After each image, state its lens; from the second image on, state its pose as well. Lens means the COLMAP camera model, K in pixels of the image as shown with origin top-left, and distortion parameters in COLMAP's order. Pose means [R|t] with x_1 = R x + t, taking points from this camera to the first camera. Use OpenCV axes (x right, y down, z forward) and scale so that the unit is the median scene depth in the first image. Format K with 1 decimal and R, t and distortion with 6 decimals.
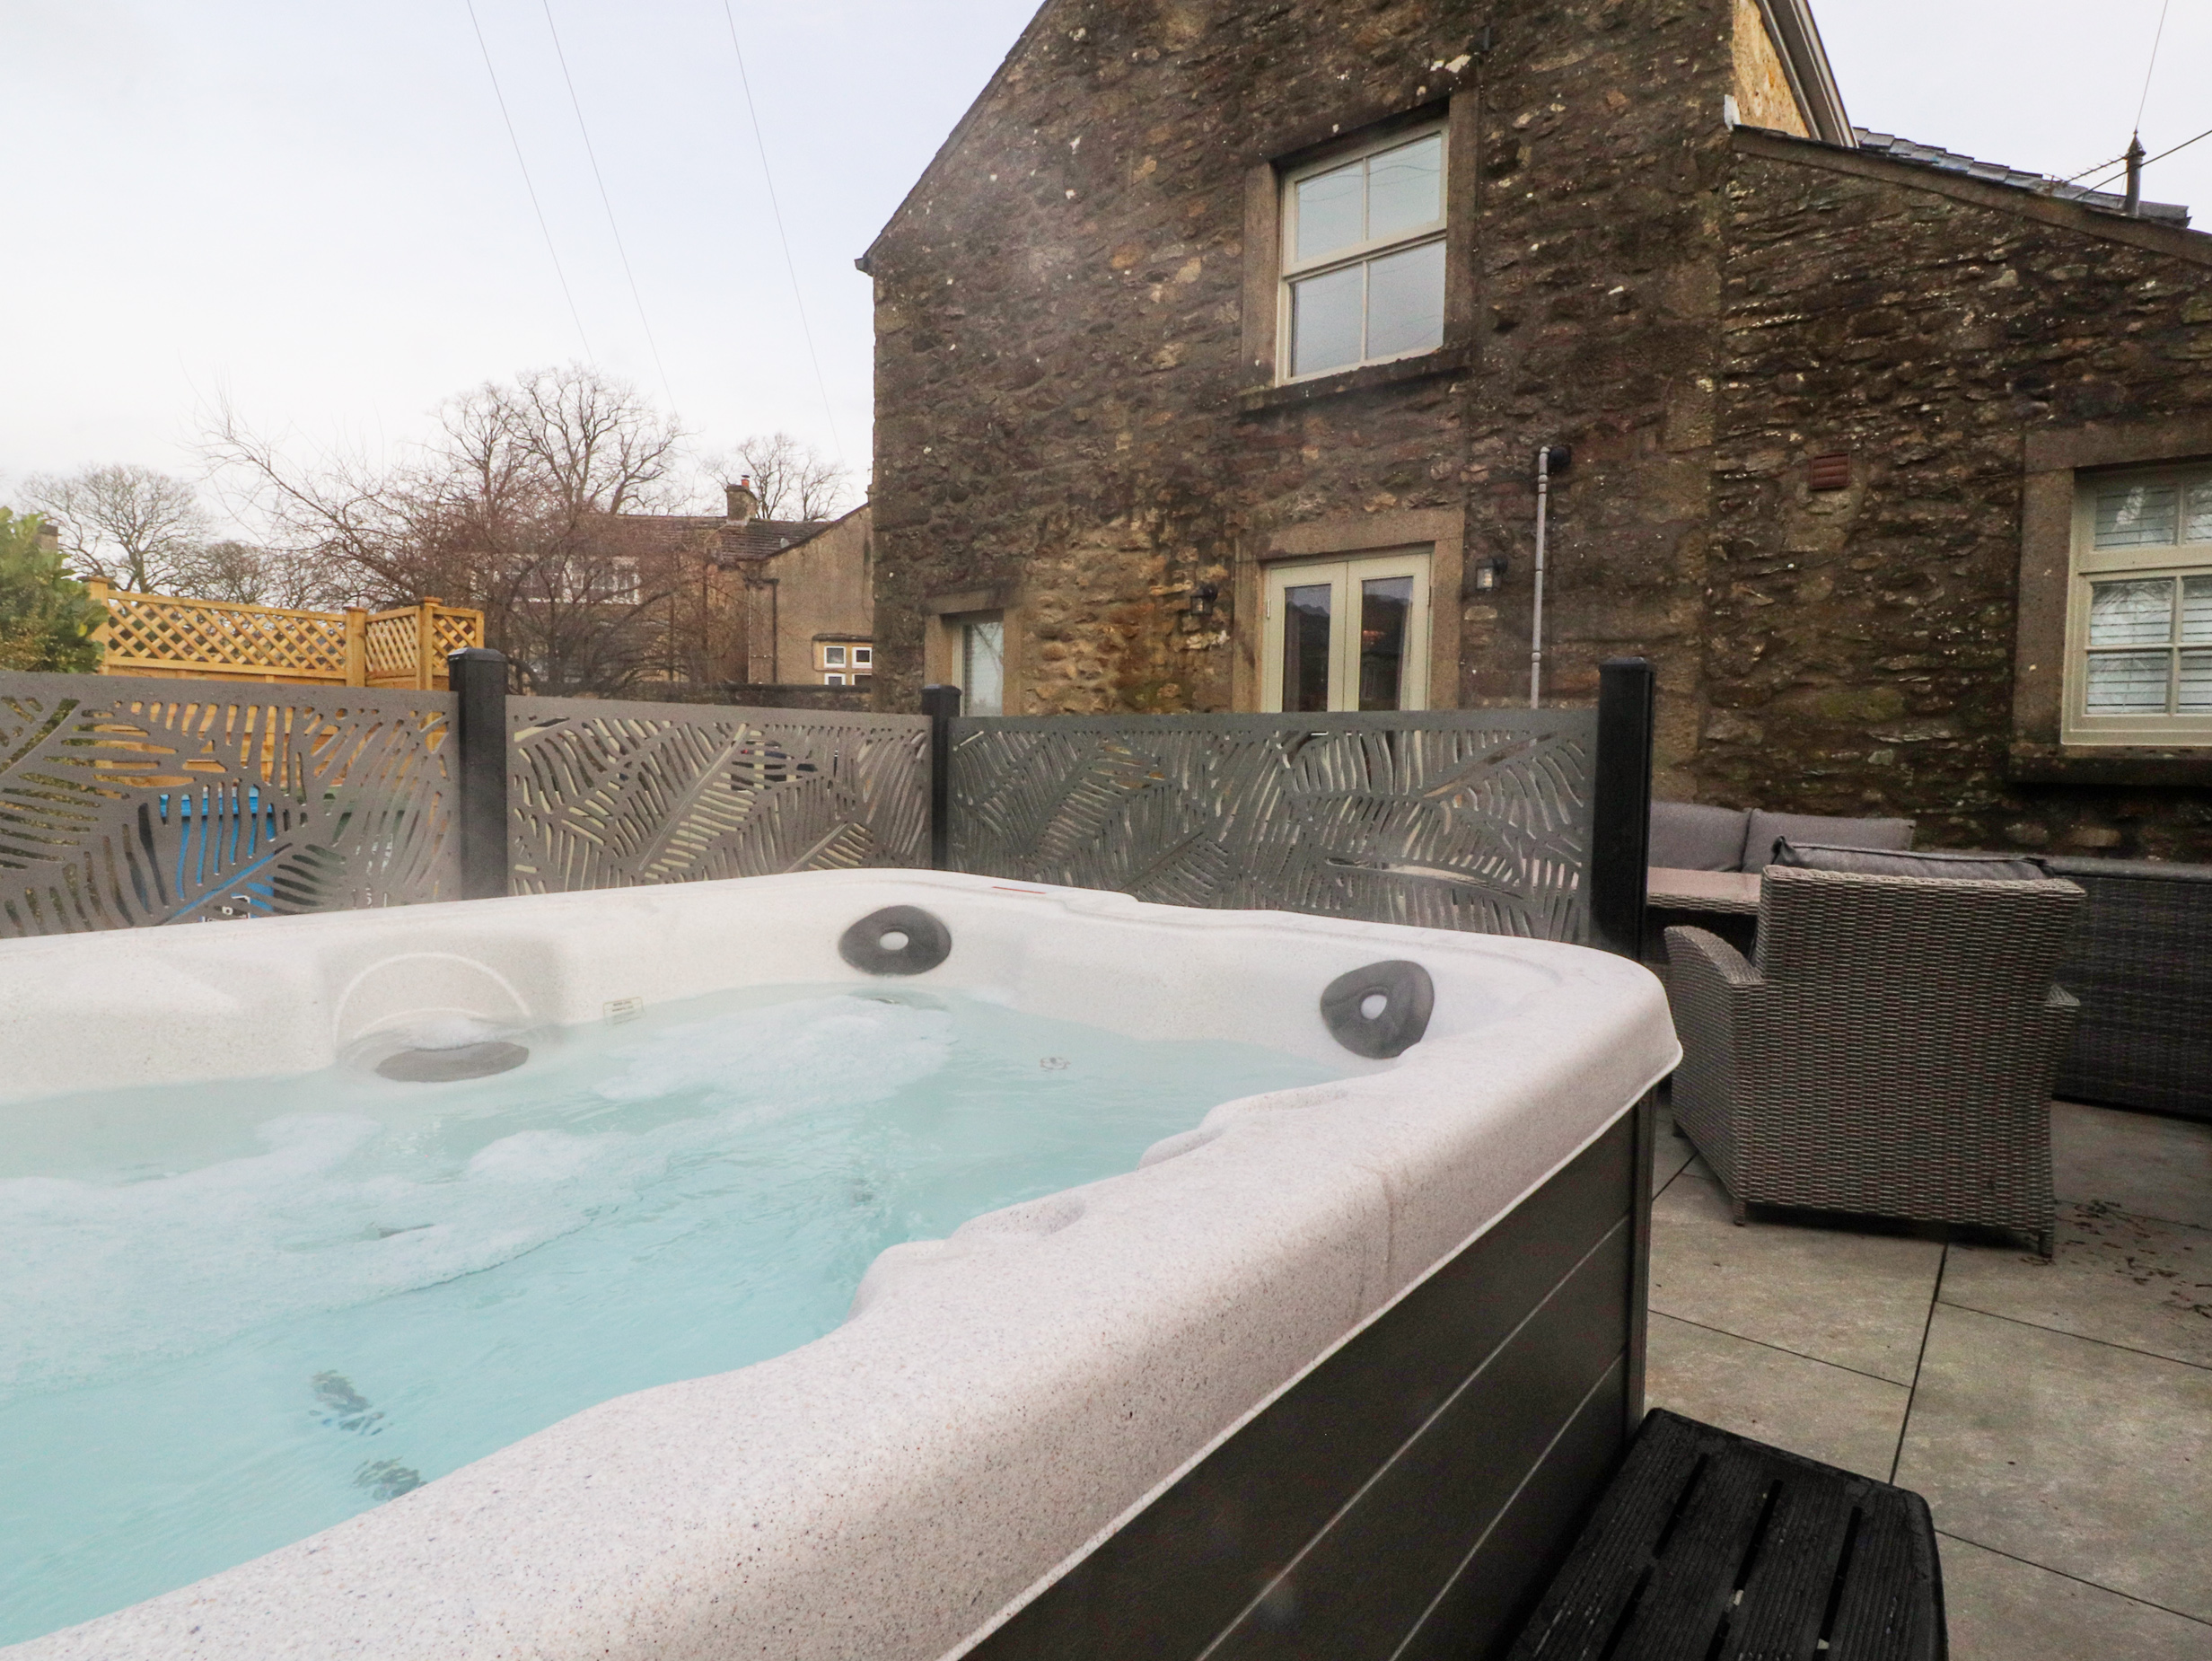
lens RADIAL K [[1142.6, 0, 1100.7], [0, 1142.6, 805.3], [0, 0, 1]] dist [0.000413, -0.013229]
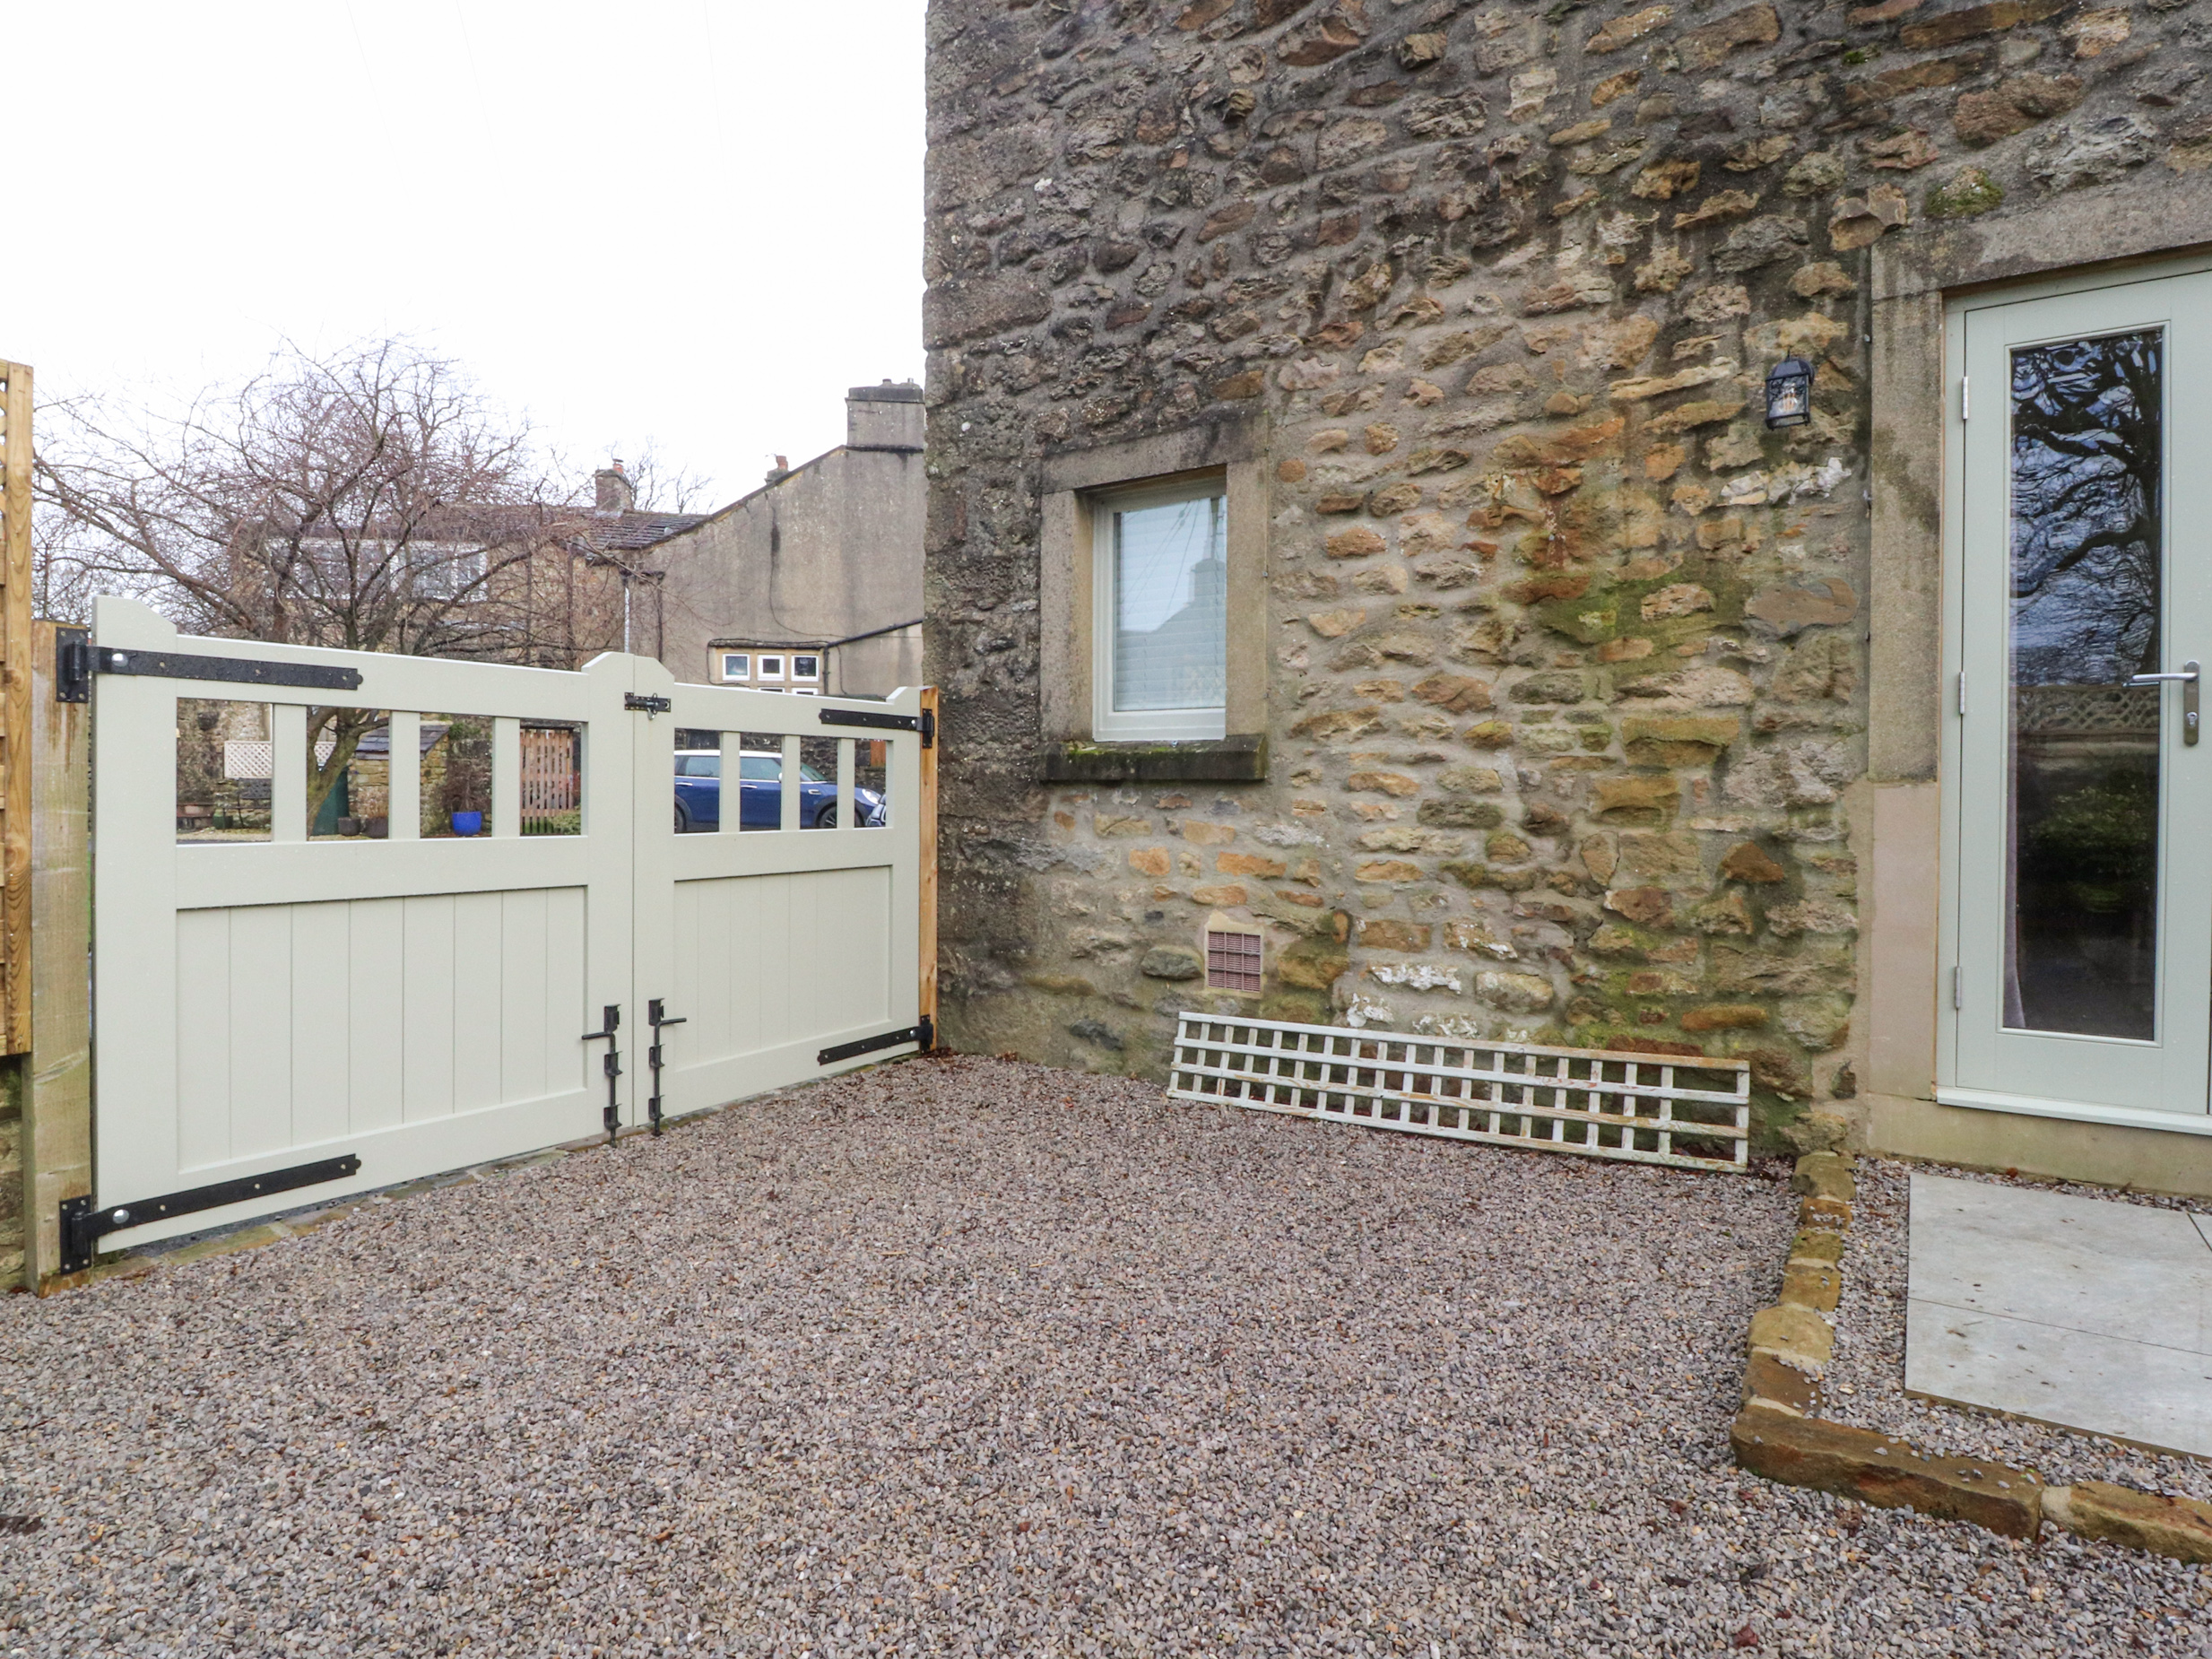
lens RADIAL K [[1142.6, 0, 1100.7], [0, 1142.6, 804.3], [0, 0, 1]] dist [0.000413, -0.013229]
pose [[0.994148, -0.016793, 0.106716, -0.218527], [0.019910, 0.999404, -0.028212, -0.009293], [-0.106179, 0.030172, 0.993889, 0.563022]]
